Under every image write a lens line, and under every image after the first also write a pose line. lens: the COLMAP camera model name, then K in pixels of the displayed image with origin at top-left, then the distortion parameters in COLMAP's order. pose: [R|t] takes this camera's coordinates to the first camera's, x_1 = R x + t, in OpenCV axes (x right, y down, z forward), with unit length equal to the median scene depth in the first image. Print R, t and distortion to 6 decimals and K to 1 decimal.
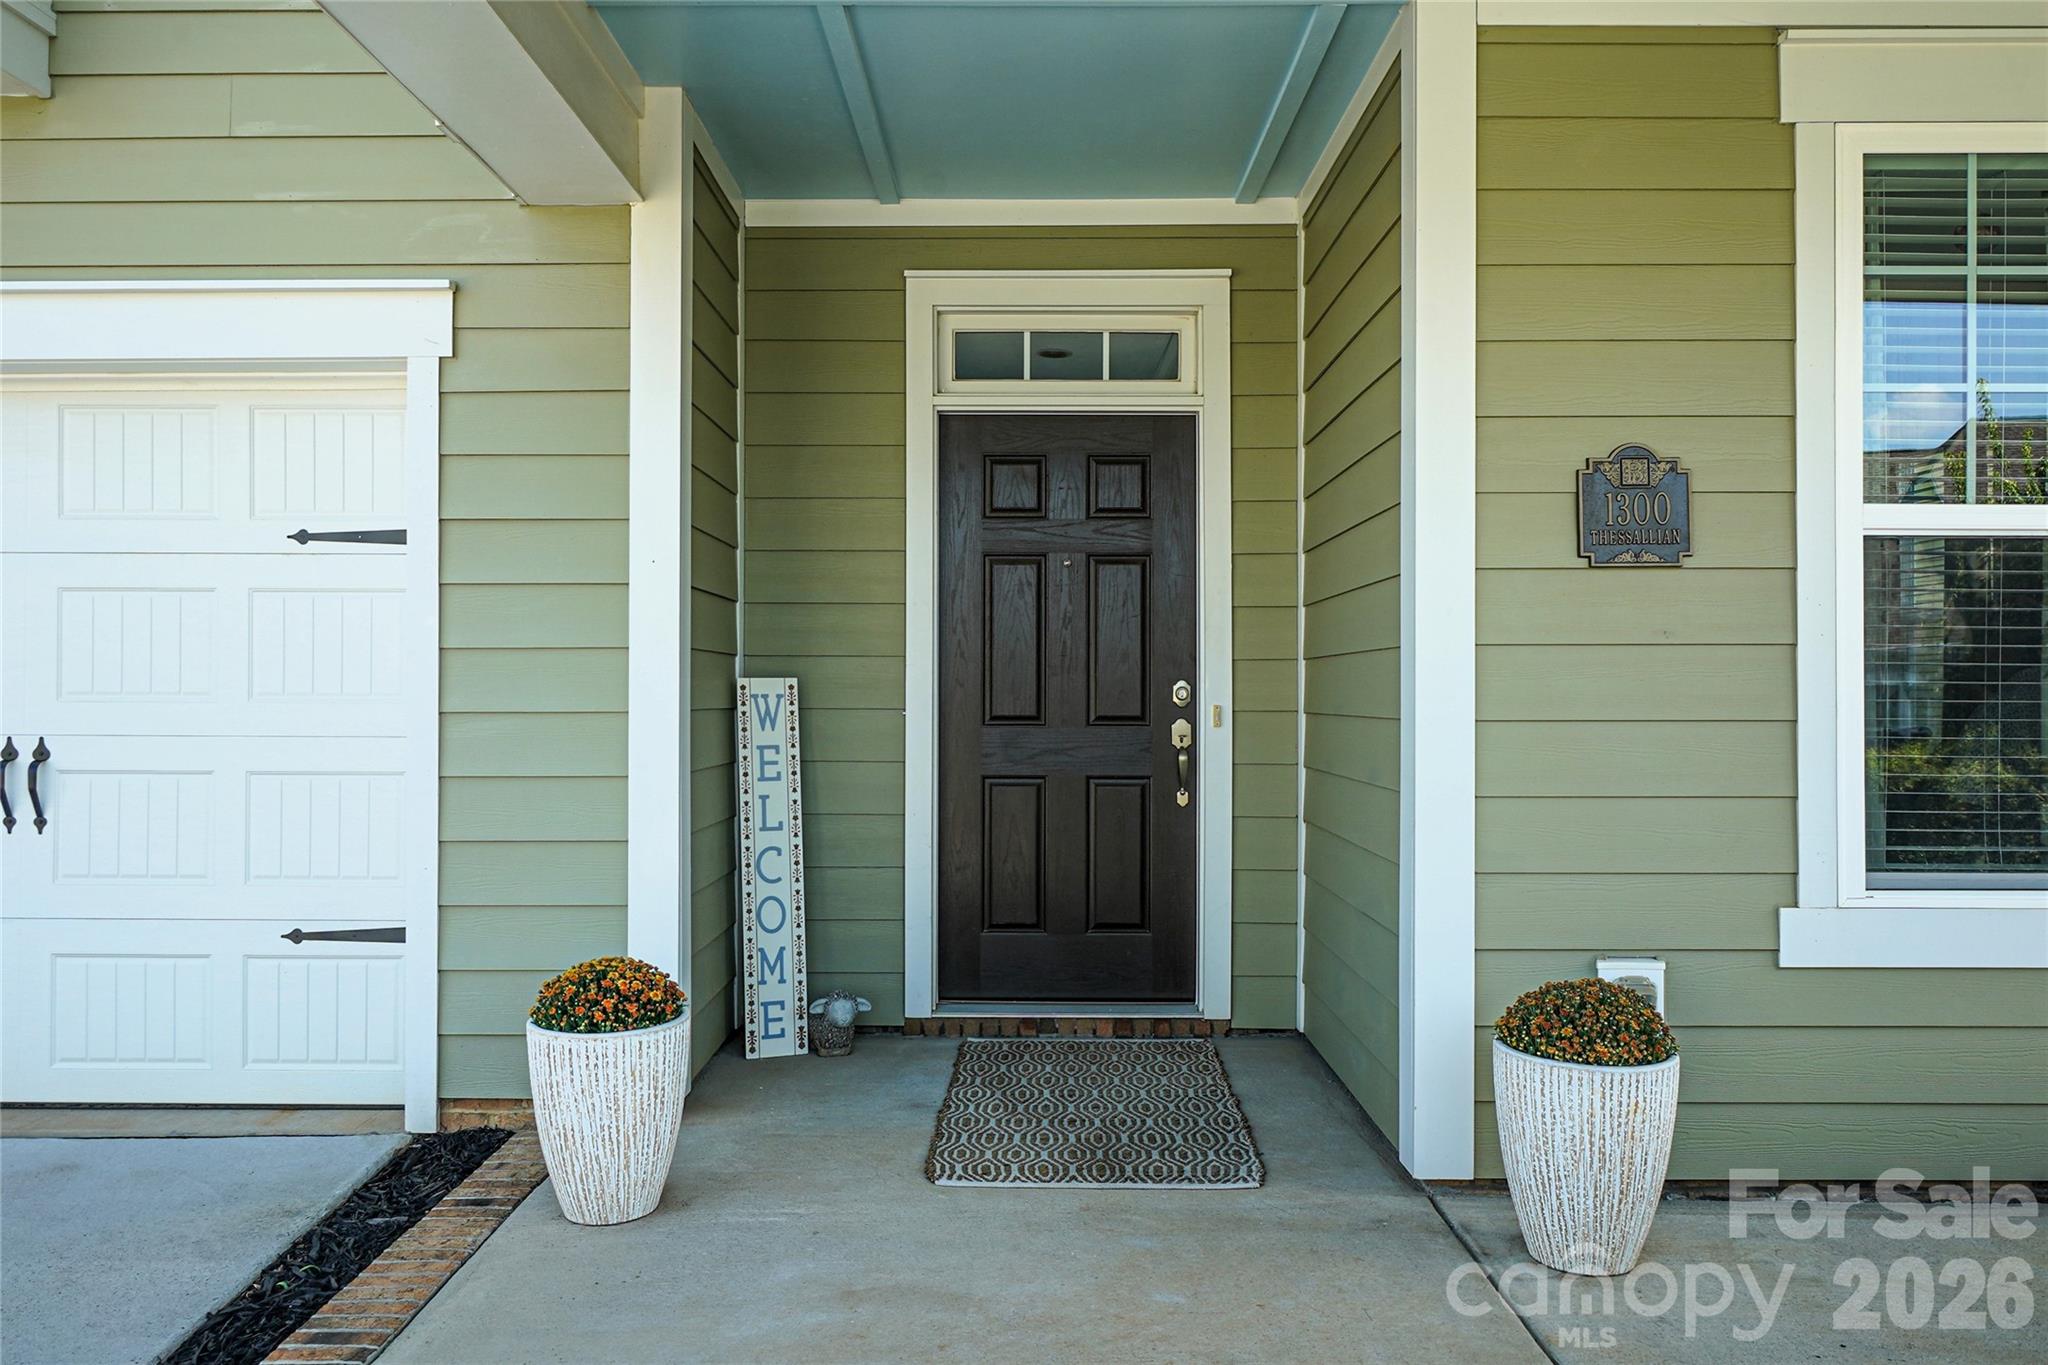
lens RADIAL K [[1482.6, 0, 1028.0], [0, 1482.6, 668.0], [0, 0, 1]] dist [0.008236, 0.000303]
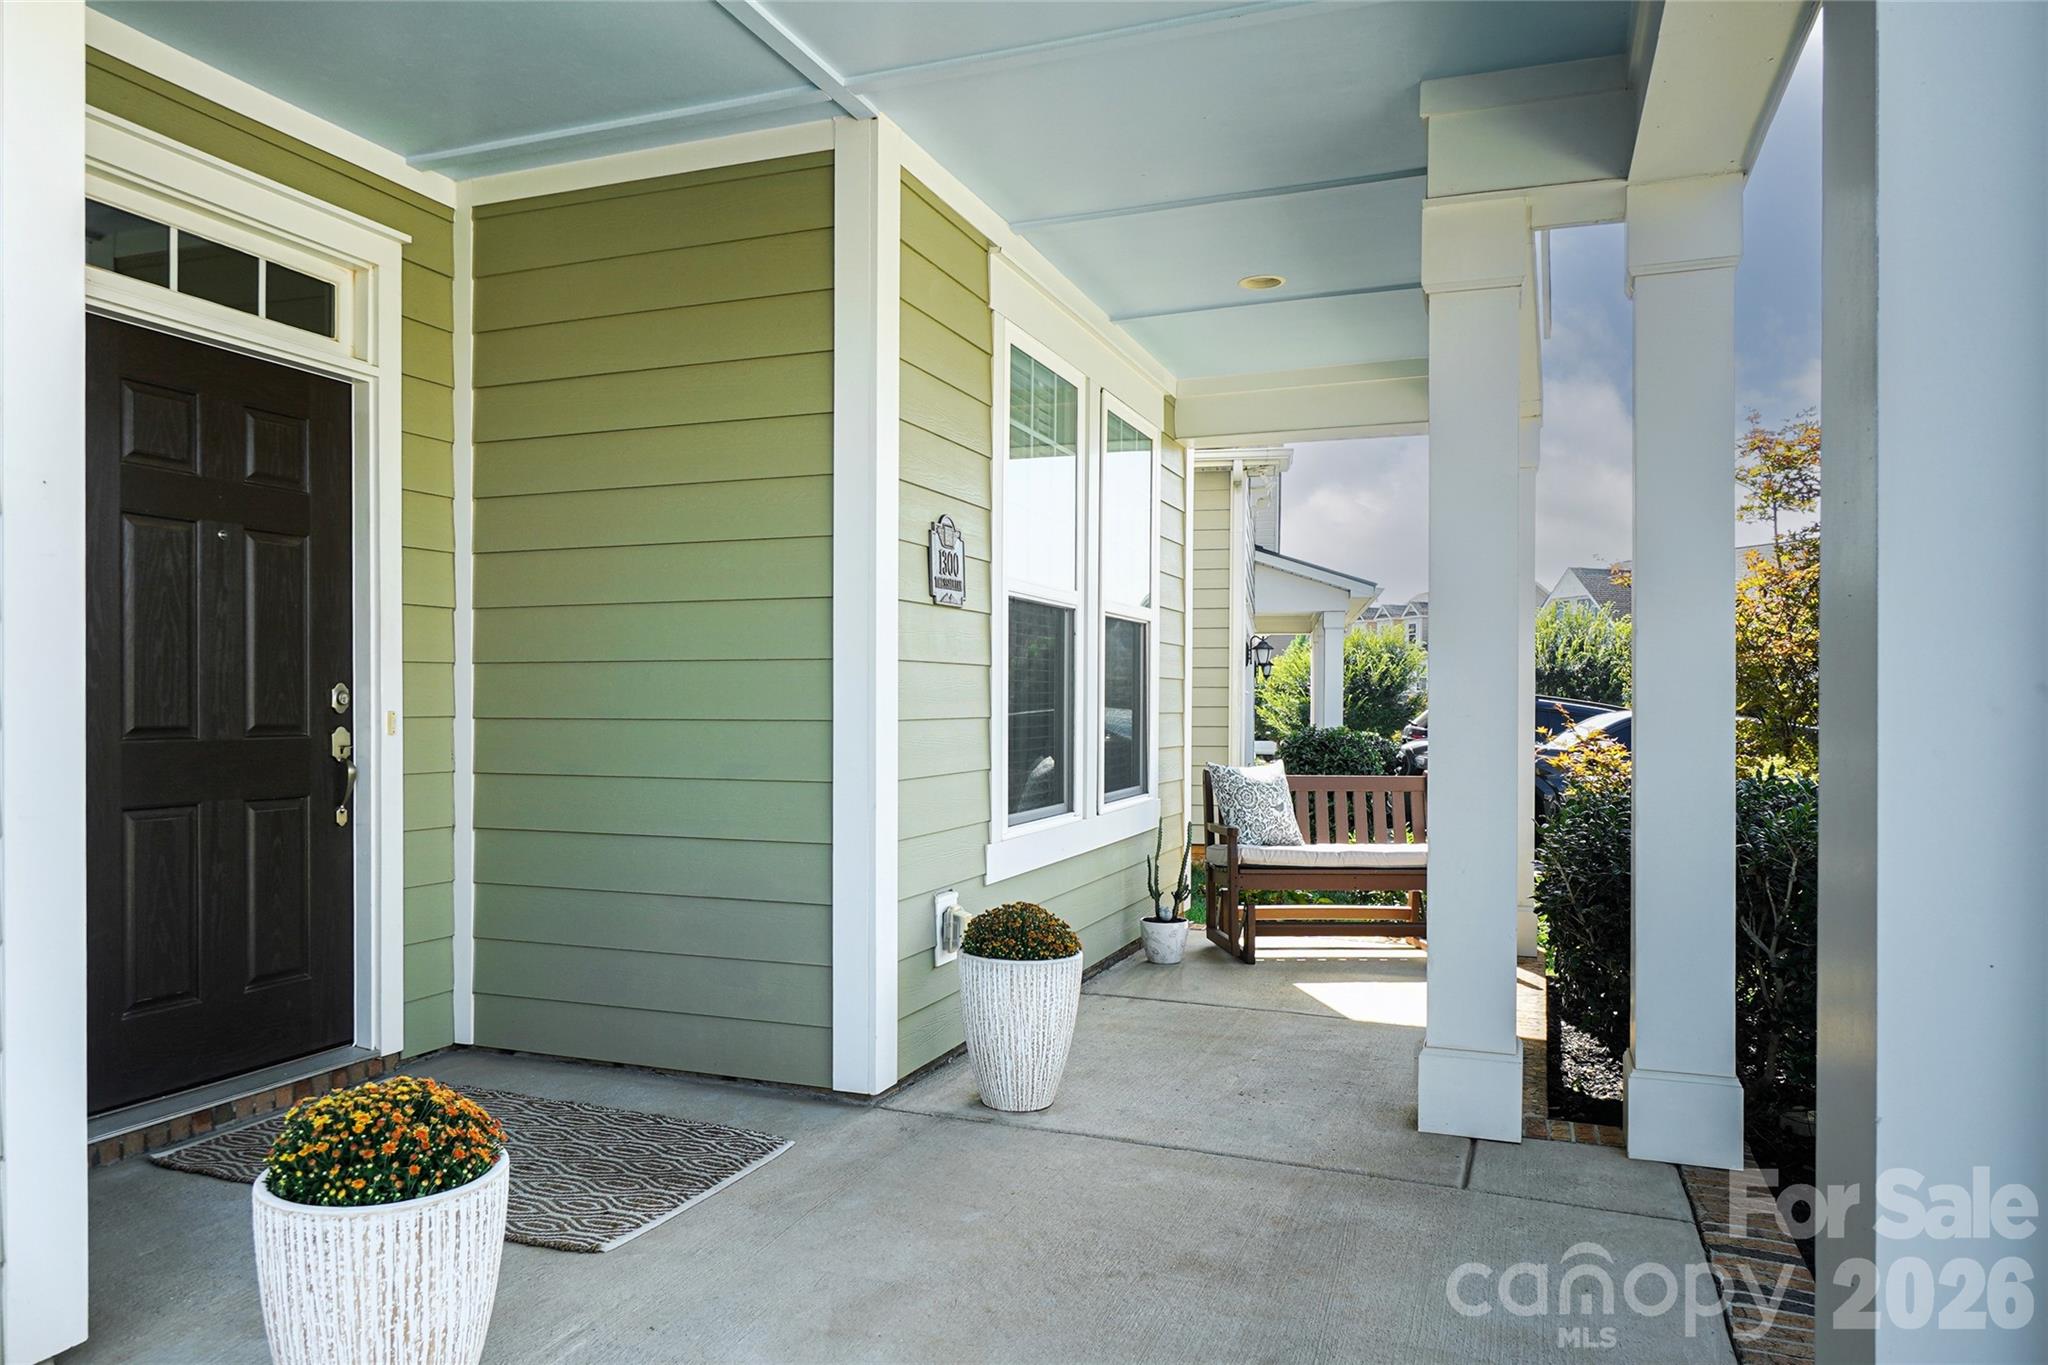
lens RADIAL K [[1369.0, 0, 1022.0], [0, 1369.0, 701.1], [0, 0, 1]] dist [-0.011738, -0.001733]
pose [[0.357383, -0.002274, 0.933955, -0.517646], [-0.016723, 0.999821, 0.008834, 0.005396], [-0.933808, -0.018775, 0.357281, 0.340563]]
